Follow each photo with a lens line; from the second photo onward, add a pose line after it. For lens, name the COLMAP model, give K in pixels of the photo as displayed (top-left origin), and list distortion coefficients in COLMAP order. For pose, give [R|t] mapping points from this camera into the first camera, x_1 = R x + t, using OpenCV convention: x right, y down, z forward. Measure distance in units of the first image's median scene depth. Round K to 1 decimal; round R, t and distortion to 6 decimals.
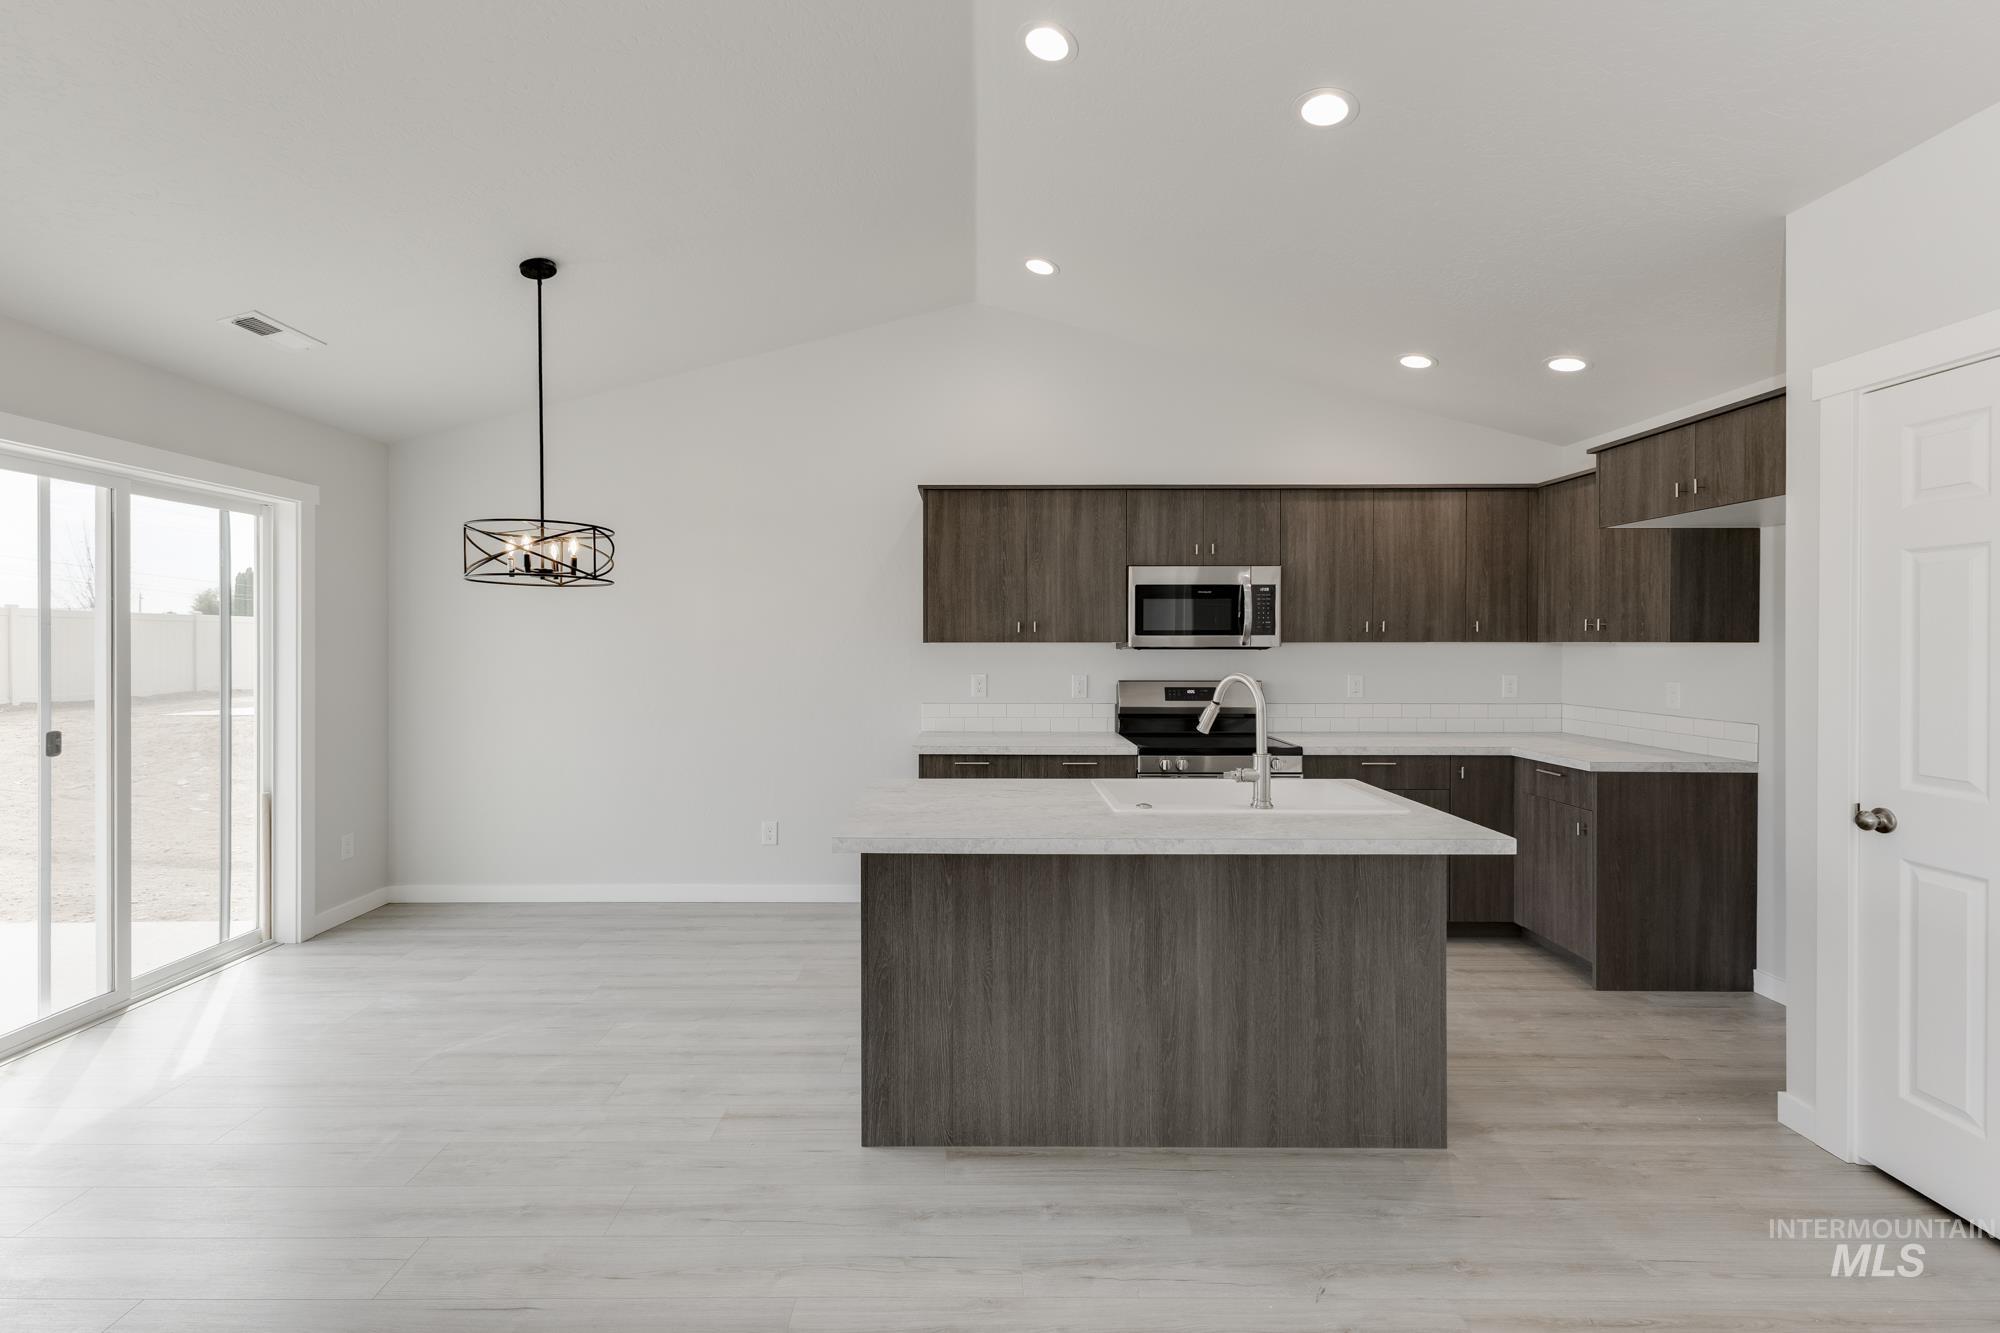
lens RADIAL K [[887.9, 0, 1032.6], [0, 887.9, 644.3], [0, 0, 1]] dist [0.000991, 0.000264]
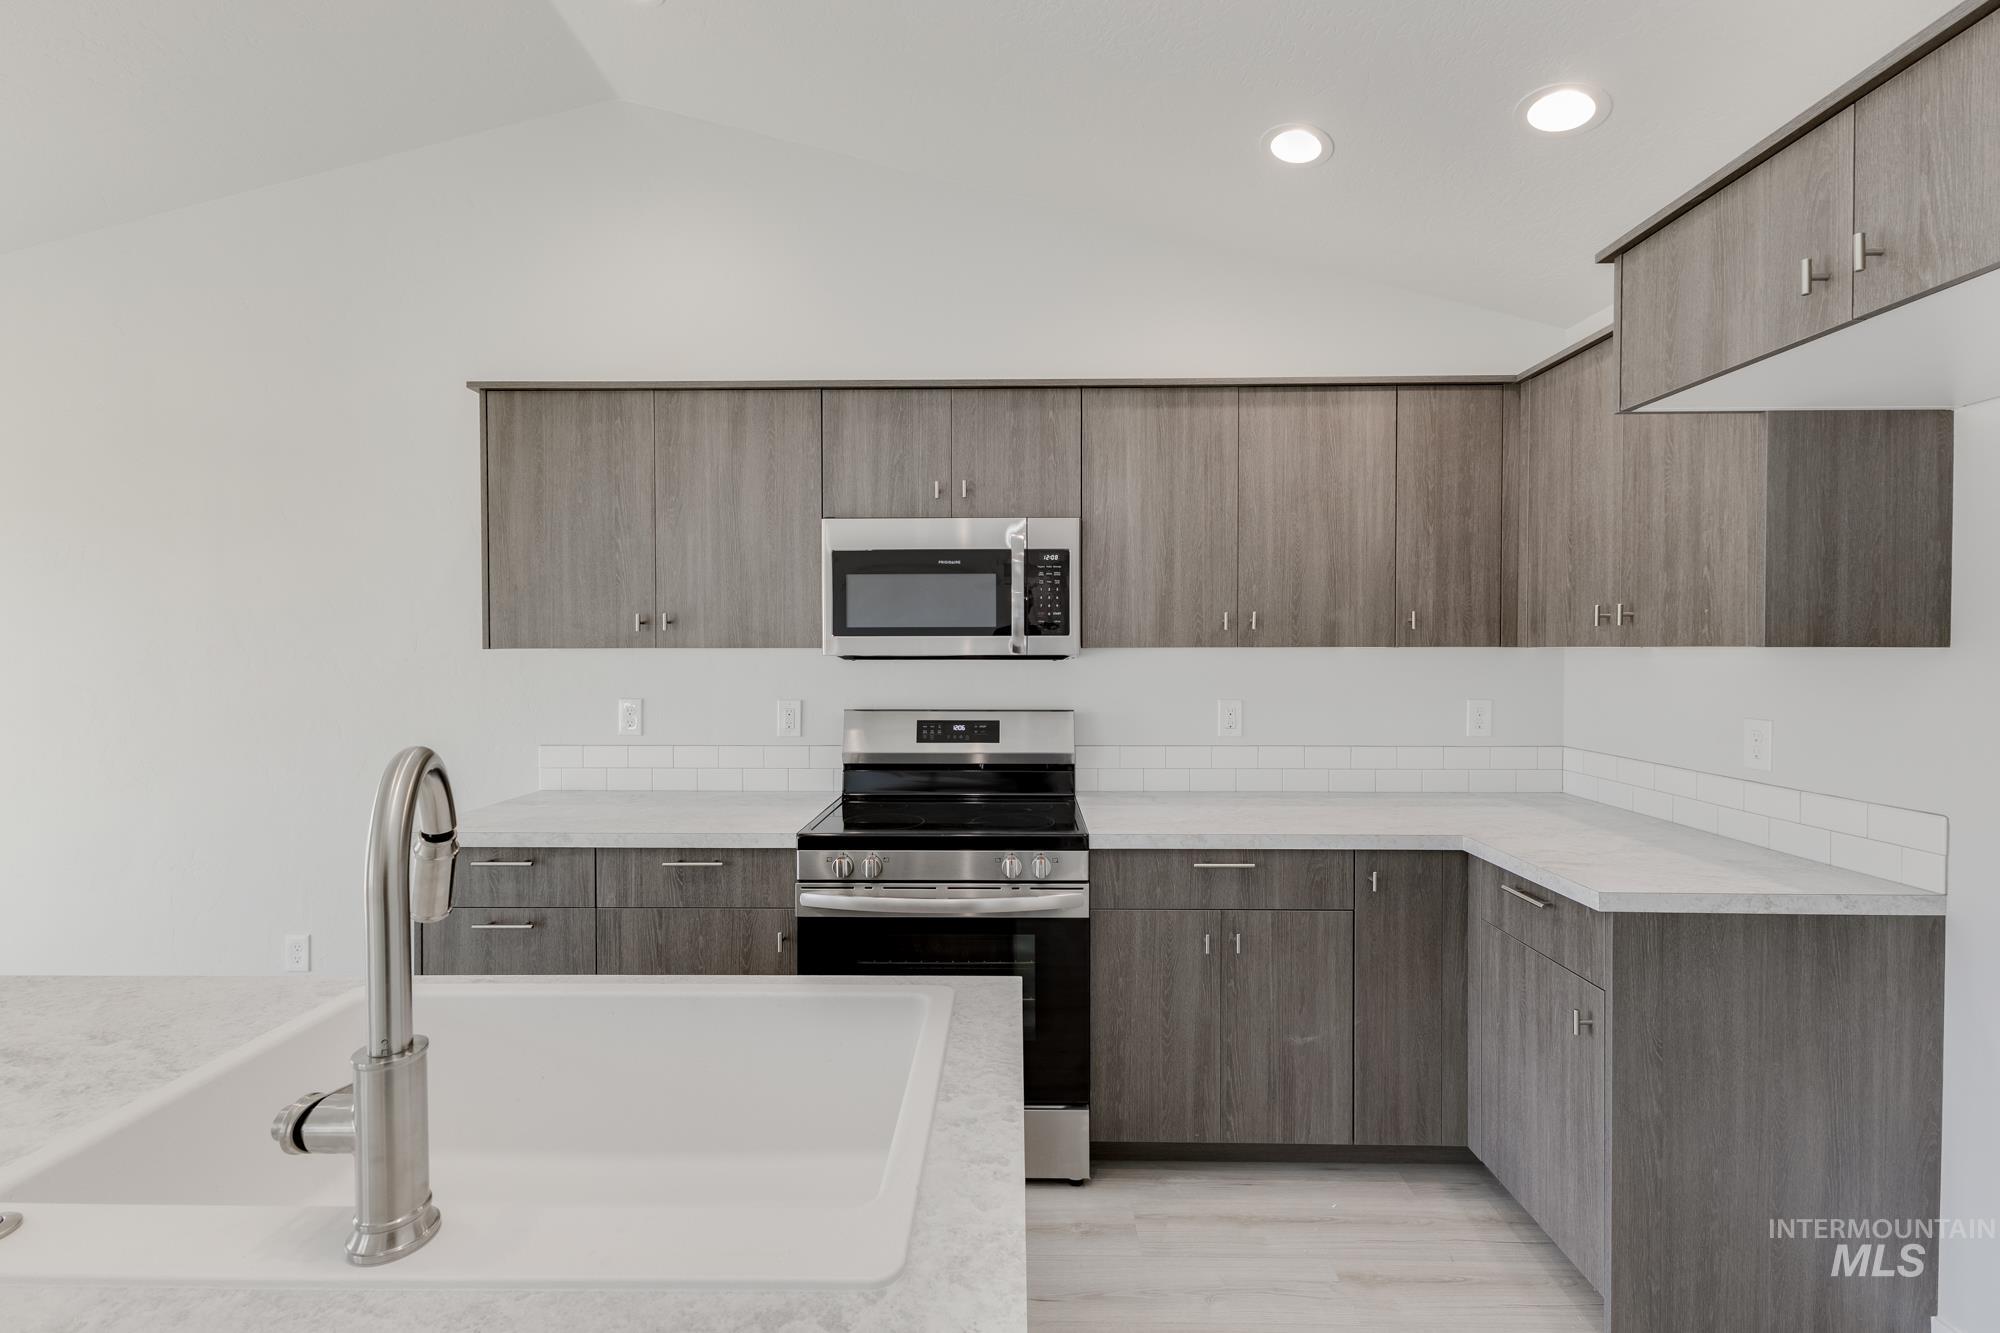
lens RADIAL K [[907.3, 0, 1044.1], [0, 907.3, 655.5], [0, 0, 1]] dist [0.001332, -0.000772]
pose [[0.999984, -0.000683, -0.005693, 0.276933], [0.000715, 0.999984, 0.005691, -0.000545], [0.005689, -0.005695, 0.999968, 0.425586]]
